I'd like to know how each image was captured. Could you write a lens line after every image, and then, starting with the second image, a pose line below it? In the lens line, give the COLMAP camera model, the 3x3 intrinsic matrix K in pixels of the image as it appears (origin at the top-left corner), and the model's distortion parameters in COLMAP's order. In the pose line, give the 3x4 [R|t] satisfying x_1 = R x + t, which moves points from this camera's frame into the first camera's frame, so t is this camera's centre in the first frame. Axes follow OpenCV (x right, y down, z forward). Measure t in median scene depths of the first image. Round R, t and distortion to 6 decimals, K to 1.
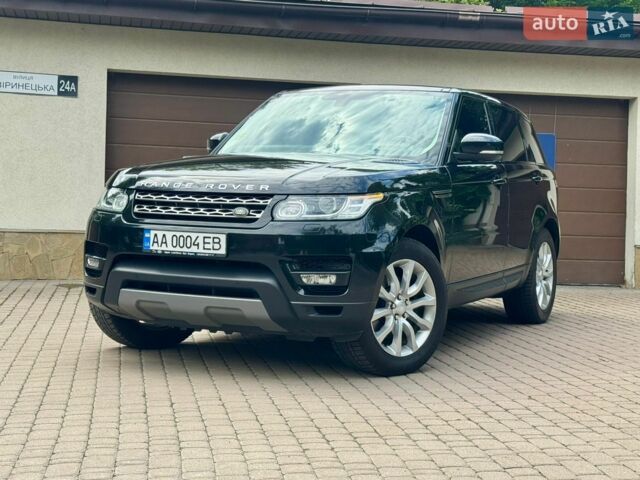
lens RADIAL K [[1029.4, 0, 320.0], [0, 1029.4, 240.0], [0, 0, 1]] dist [0.153854, -0.152569]
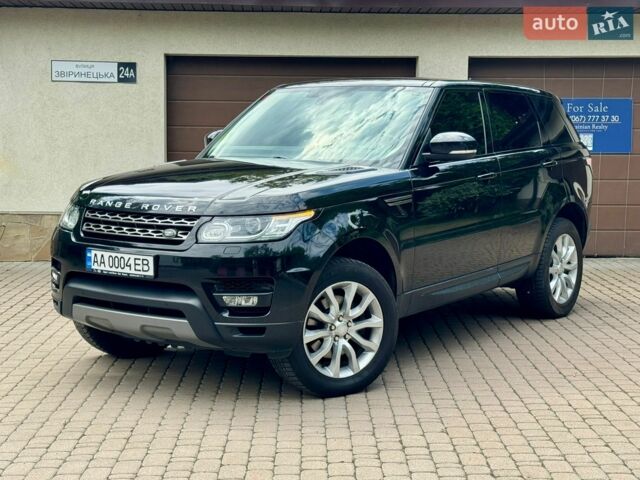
lens RADIAL K [[1029.4, 0, 320.0], [0, 1029.4, 240.0], [0, 0, 1]] dist [0.153854, -0.152569]
pose [[0.985162, -0.009979, -0.171337, 0.232230], [0.020215, 0.998106, 0.058098, -0.073111], [0.170433, -0.060699, 0.983498, 0.019443]]
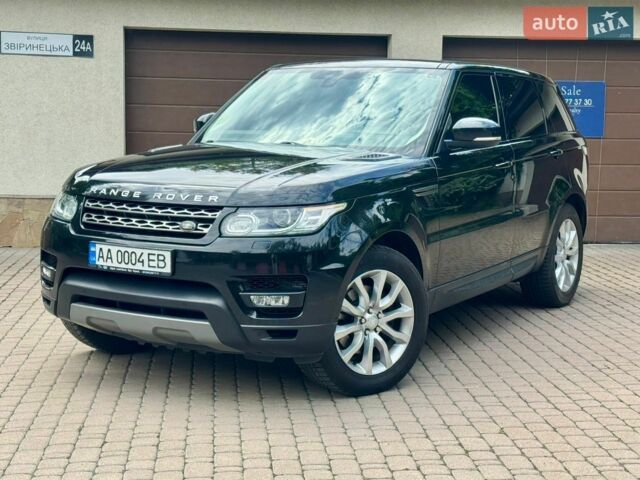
lens RADIAL K [[1029.4, 0, 320.0], [0, 1029.4, 240.0], [0, 0, 1]] dist [0.153854, -0.152569]
pose [[0.996095, -0.005876, -0.088095, 0.115422], [0.012928, 0.996736, 0.079691, -0.082200], [0.087339, -0.080518, 0.992919, 0.090299]]
